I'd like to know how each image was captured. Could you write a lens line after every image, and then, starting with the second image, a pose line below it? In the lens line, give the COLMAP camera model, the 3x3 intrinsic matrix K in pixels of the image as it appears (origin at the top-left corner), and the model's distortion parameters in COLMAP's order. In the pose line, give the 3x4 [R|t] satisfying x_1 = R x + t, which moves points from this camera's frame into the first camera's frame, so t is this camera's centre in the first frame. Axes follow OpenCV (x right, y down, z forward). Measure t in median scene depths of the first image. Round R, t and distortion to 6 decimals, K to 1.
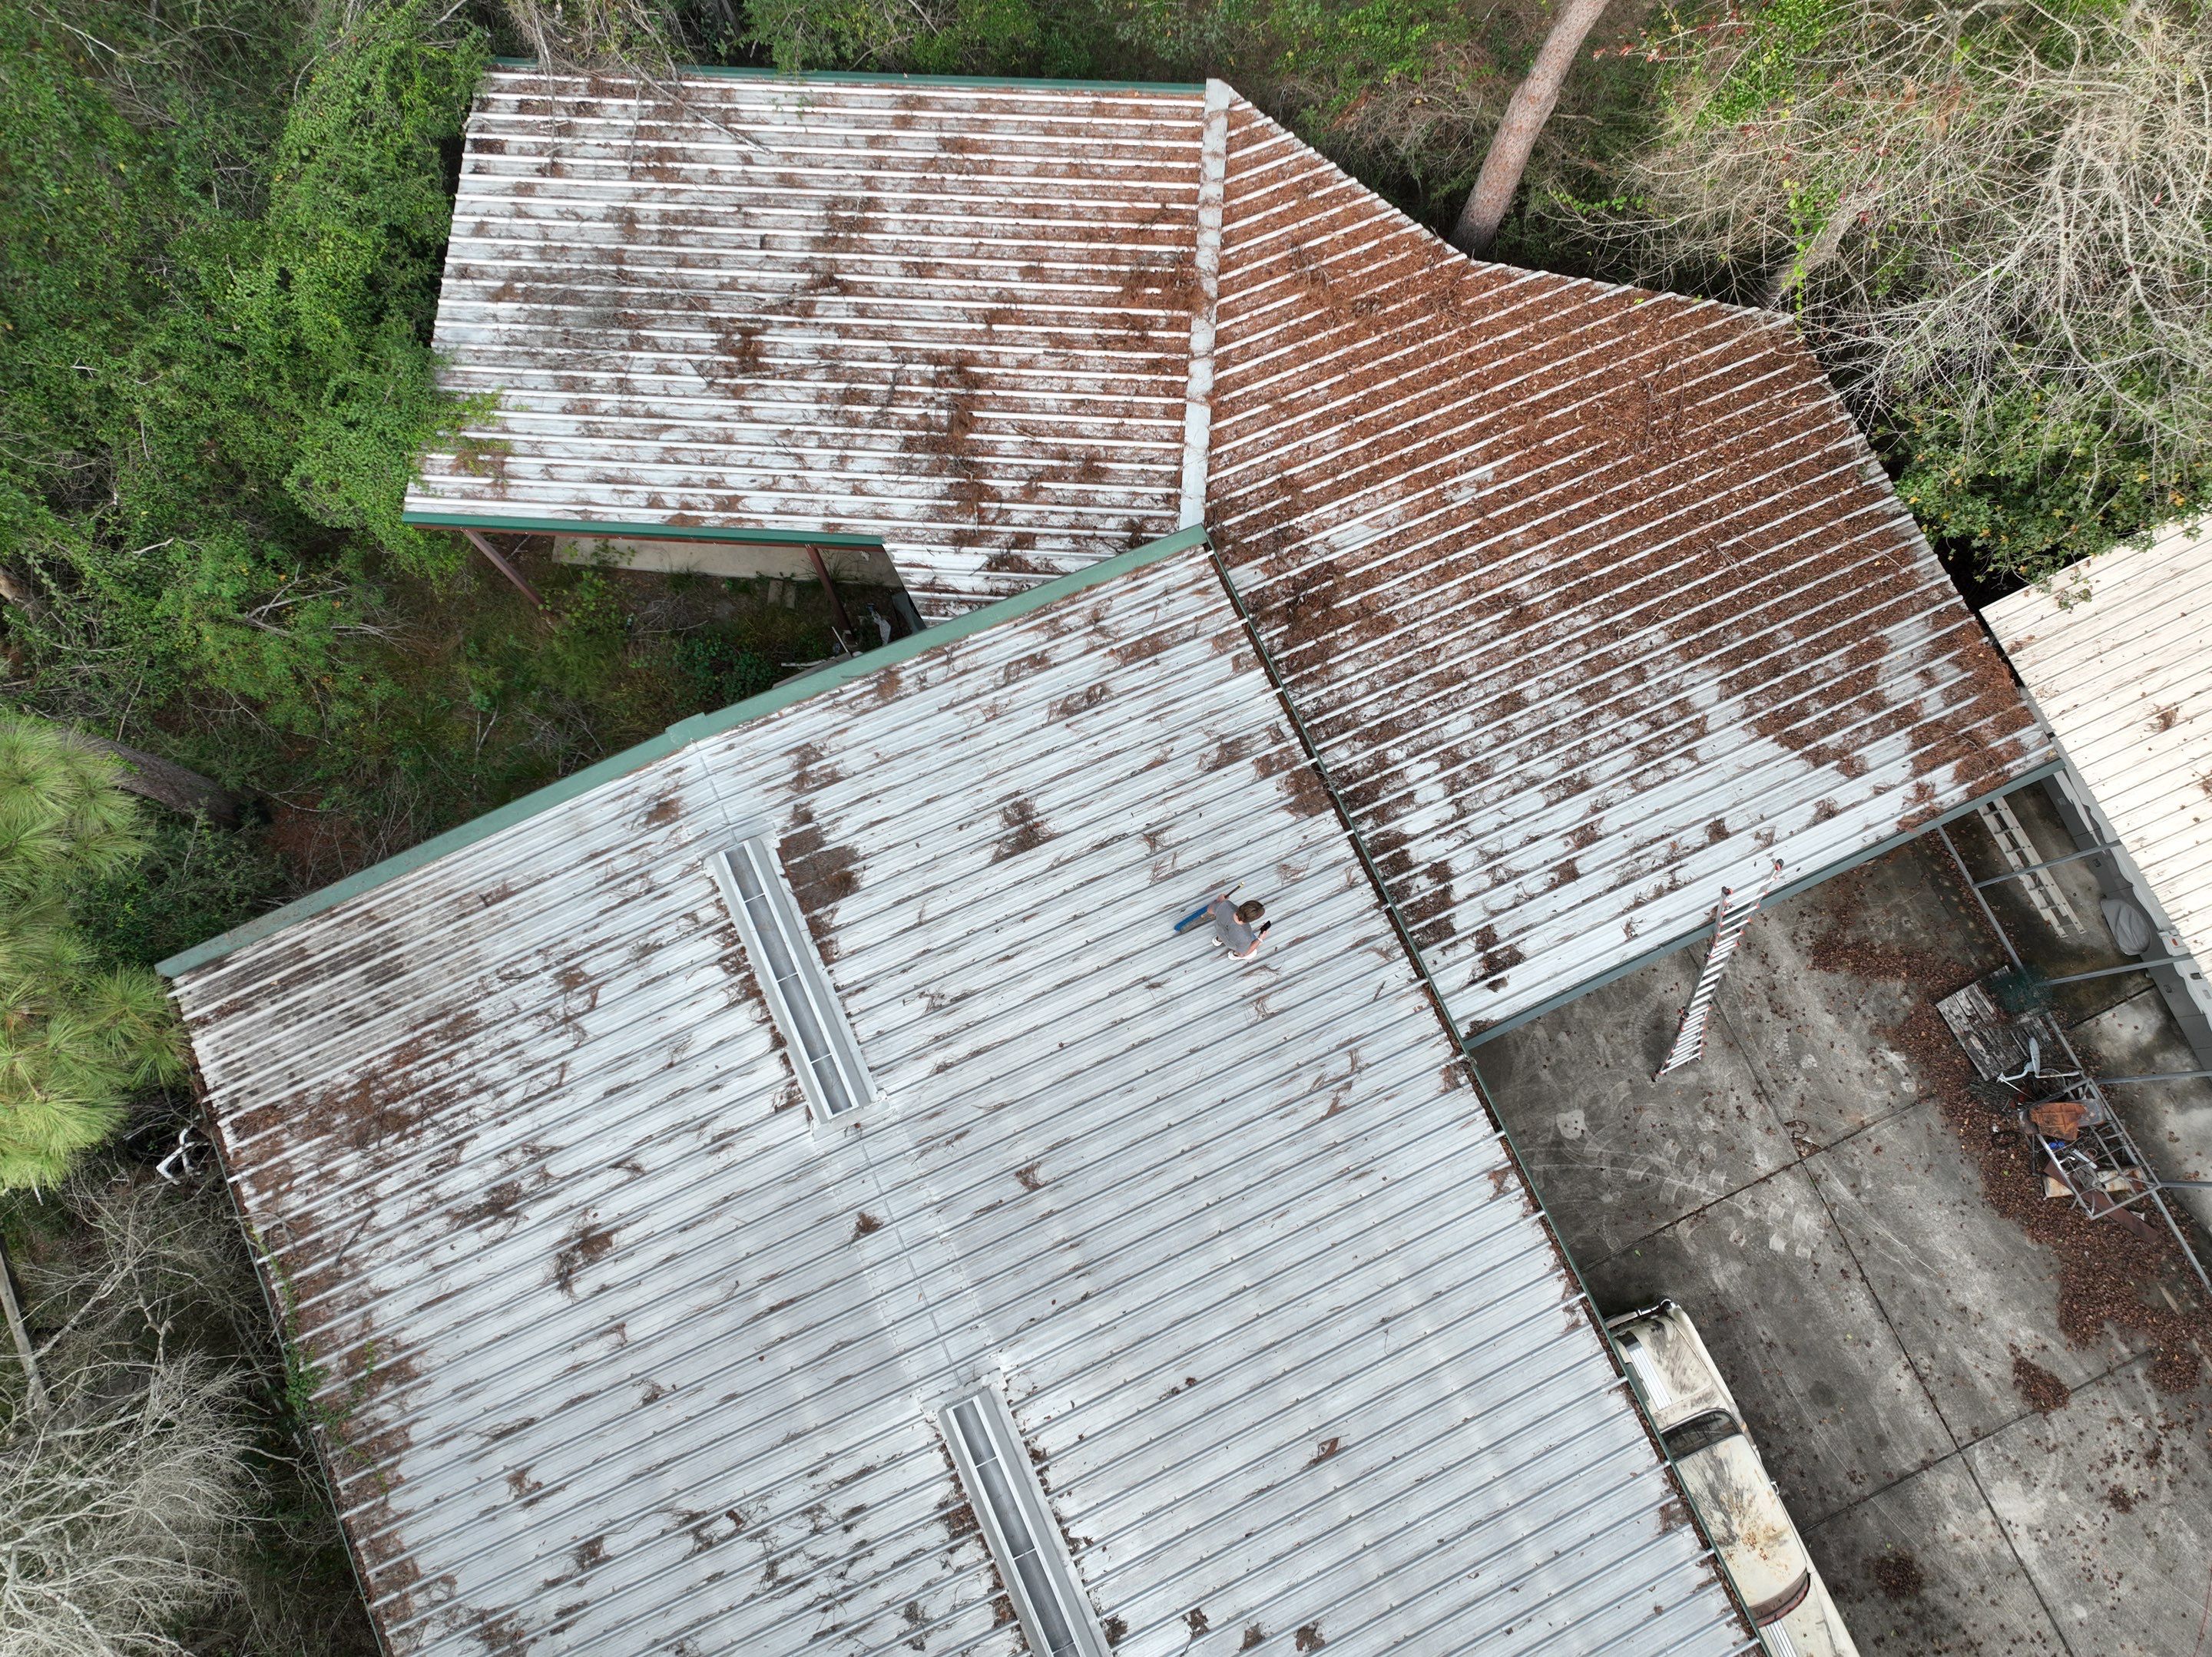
lens RADIAL K [[1547.9, 0, 1100.7], [0, 1547.9, 822.2], [0, 0, 1]] dist [-0.000843, 0.012423]
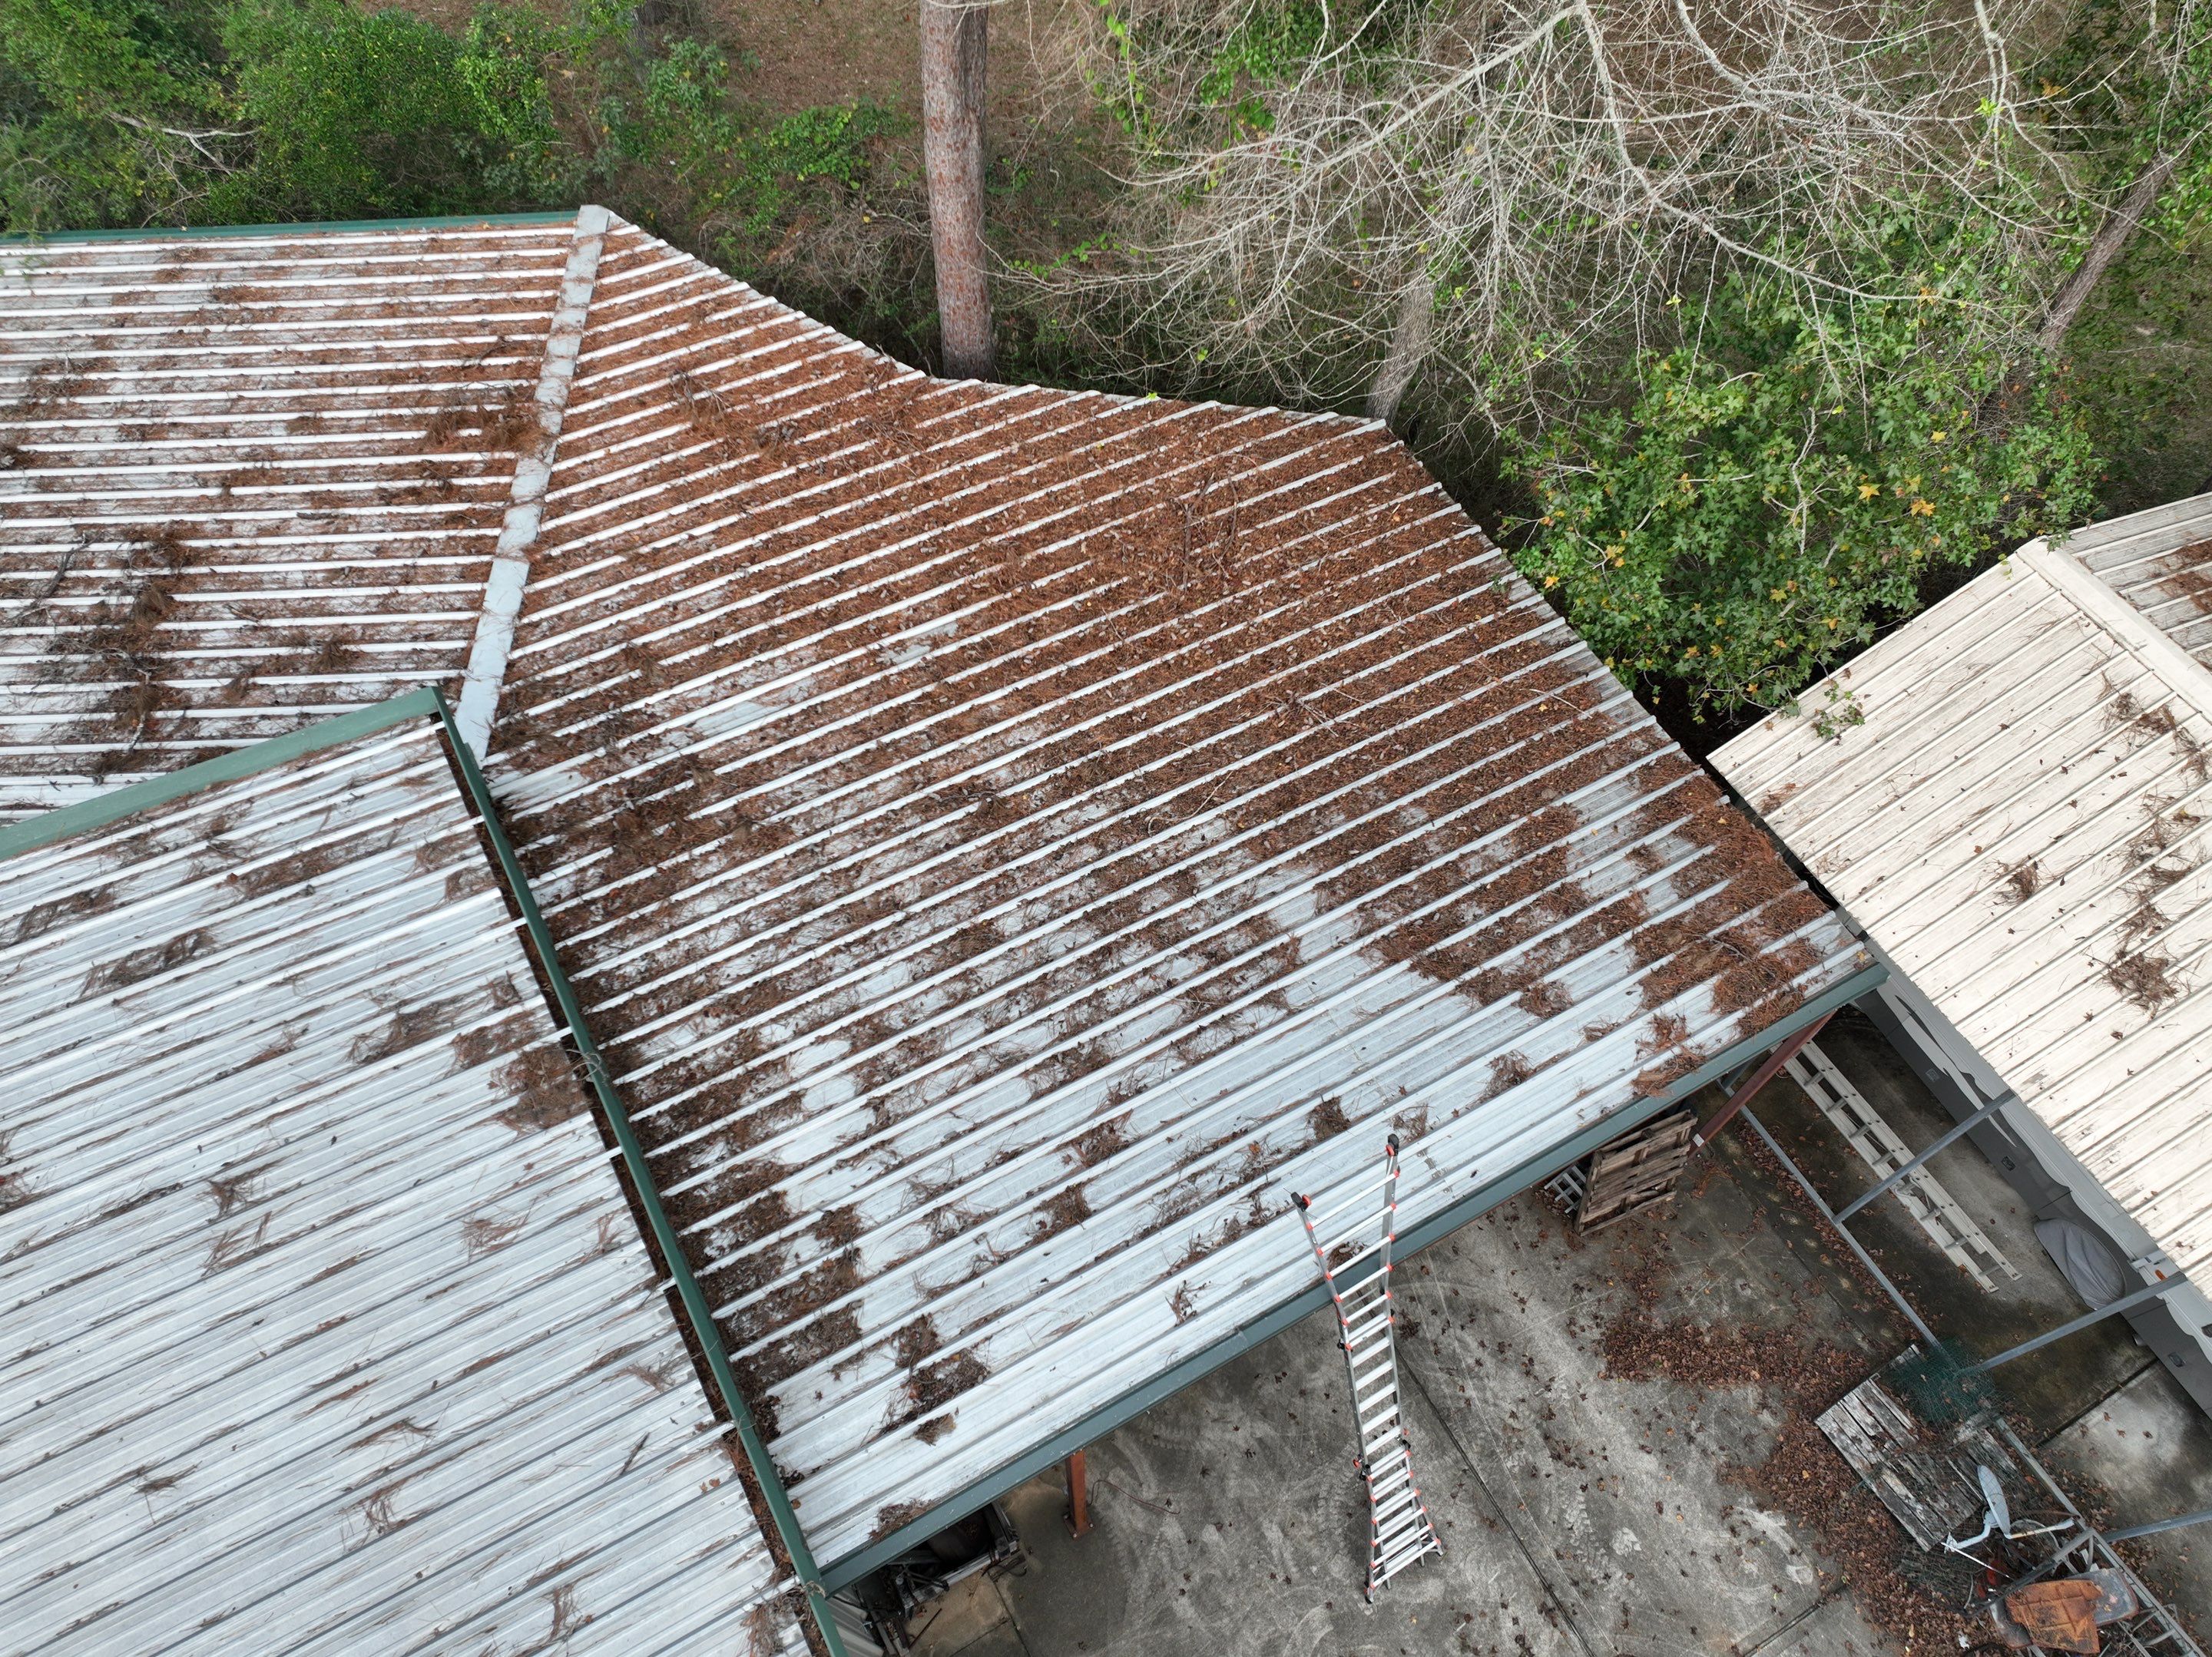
lens RADIAL K [[1547.9, 0, 1095.6], [0, 1547.9, 822.1], [0, 0, 1]] dist [-0.000843, 0.012423]
pose [[0.996619, -0.075065, 0.033392, 0.289412], [0.081844, 0.942570, -0.323827, 0.079519], [-0.007166, 0.325465, 0.945527, 0.396974]]
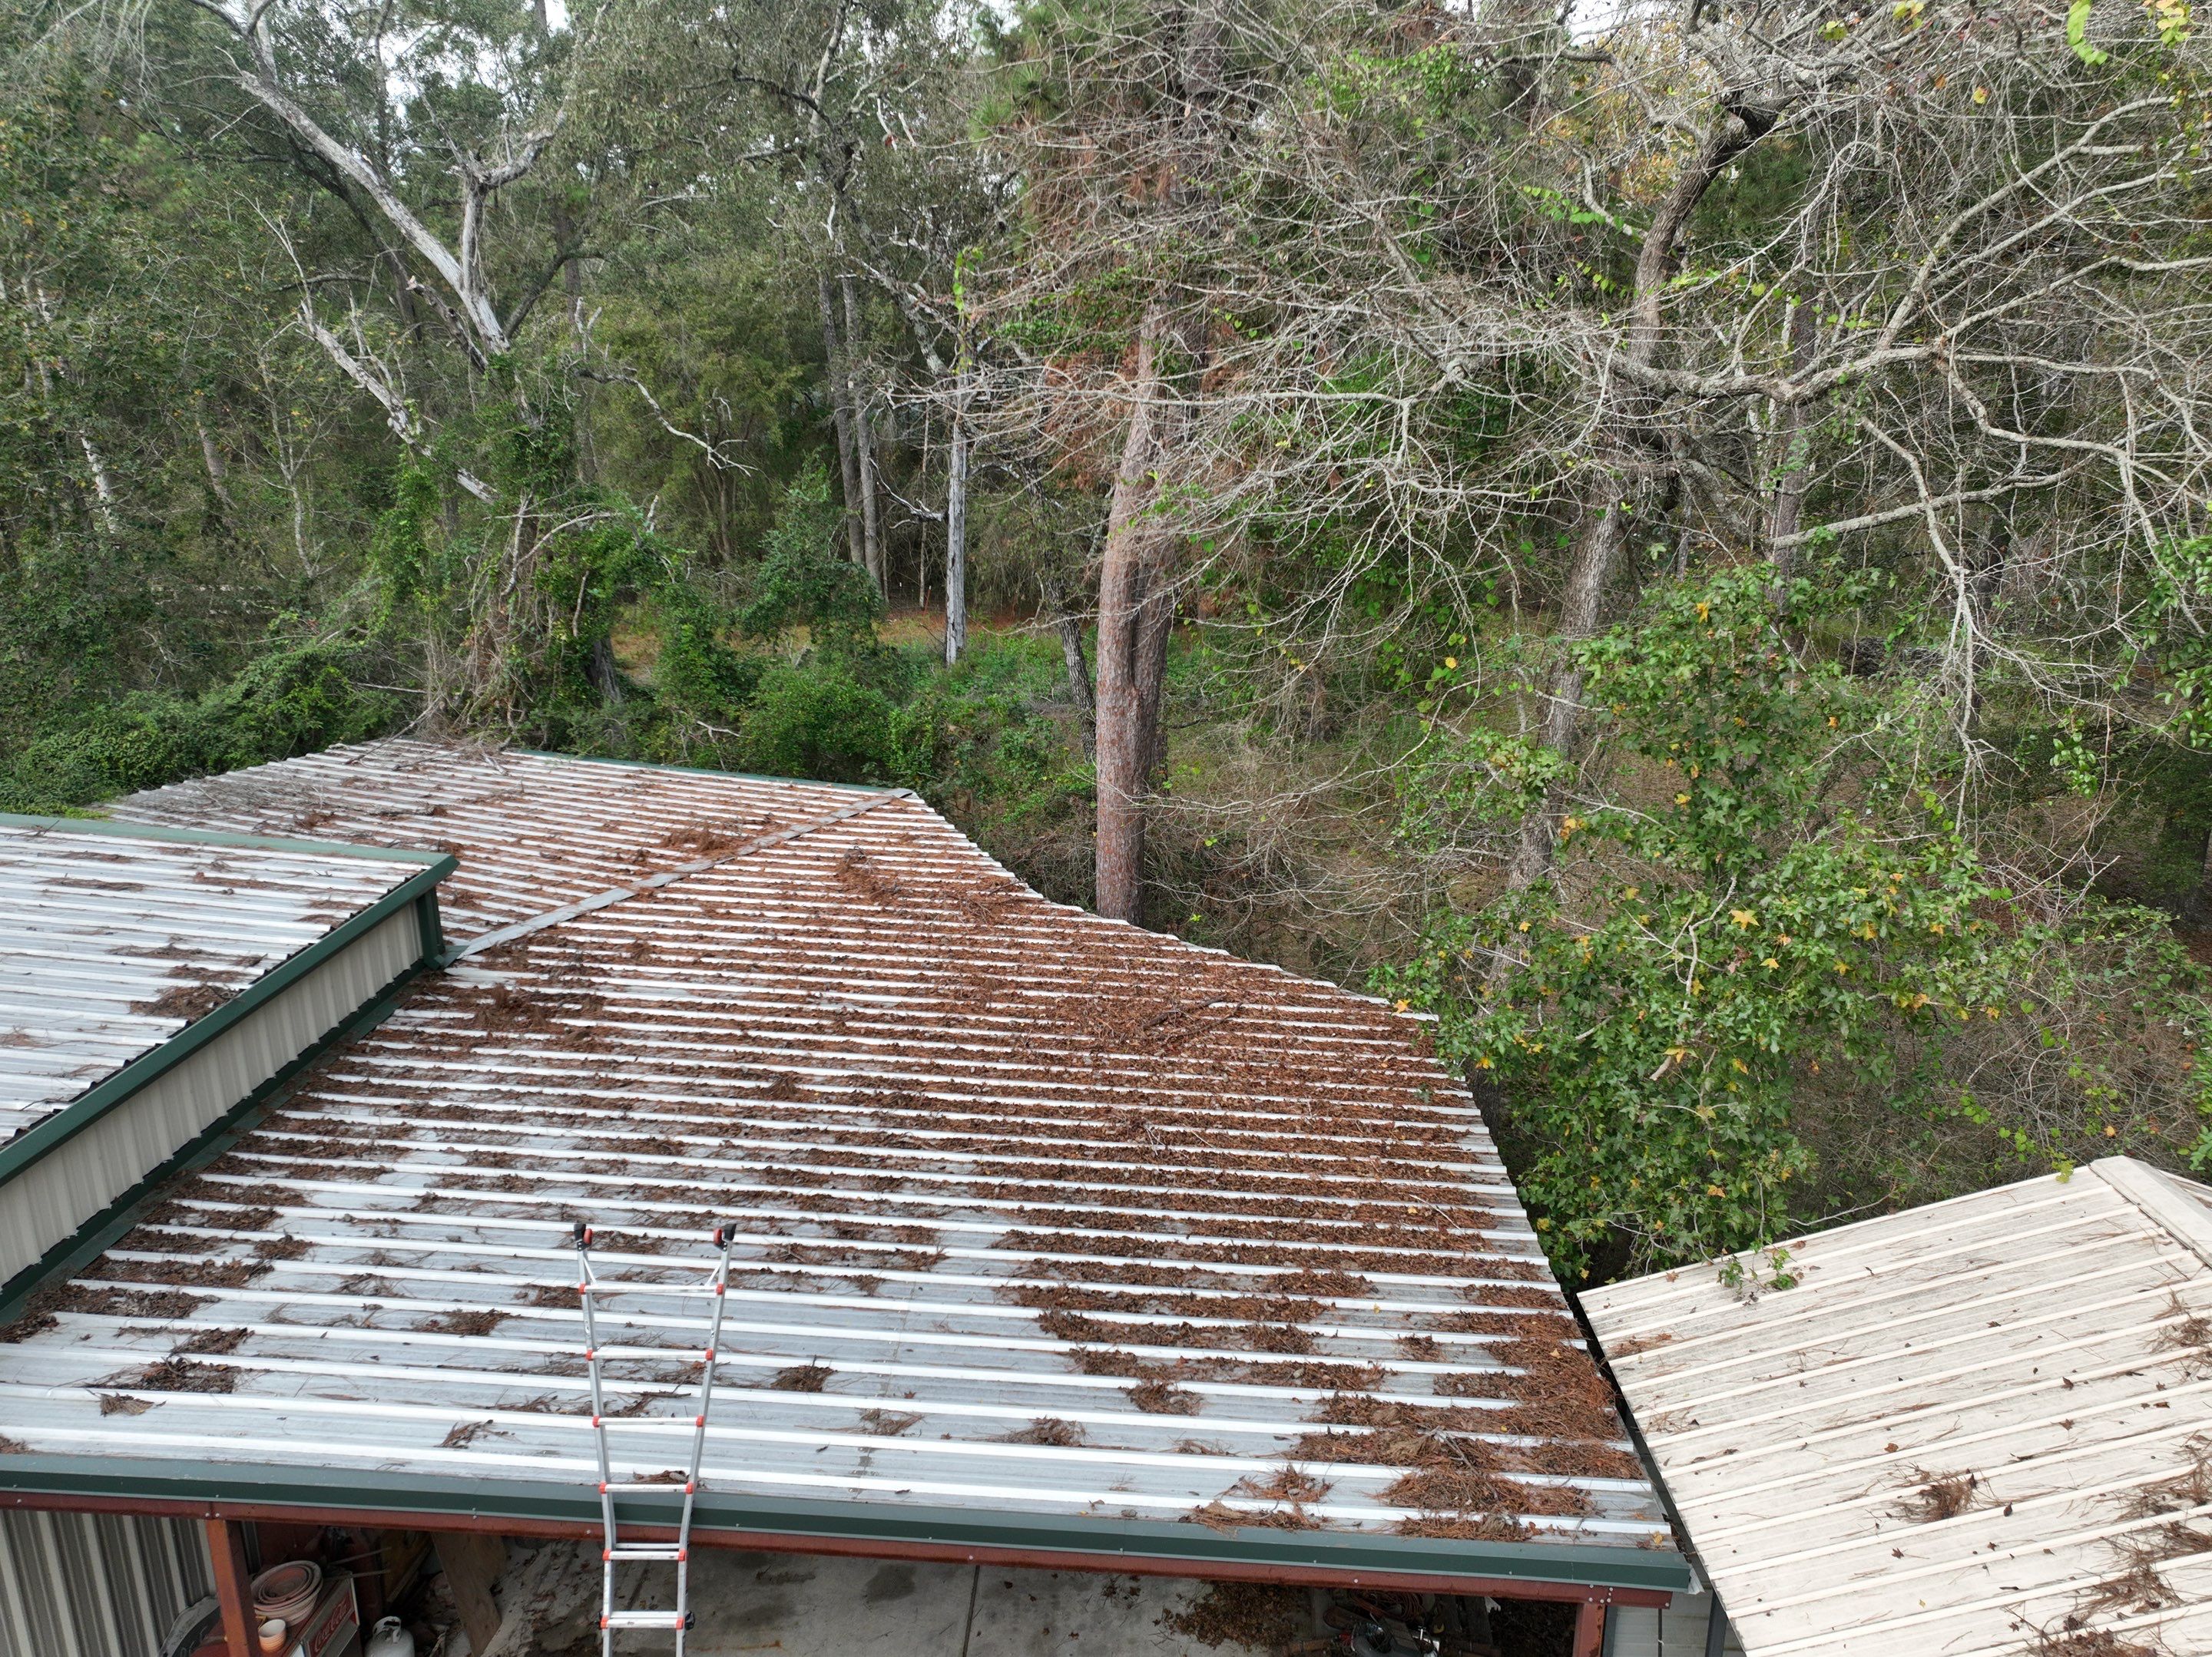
lens RADIAL K [[1547.9, 0, 1102.4], [0, 1547.9, 806.4], [0, 0, 1]] dist [-0.000843, 0.012423]
pose [[0.896855, 0.101539, -0.430512, 0.631545], [-0.428964, 0.437065, -0.790547, 0.243084], [0.107890, 0.893680, 0.435540, 0.643145]]
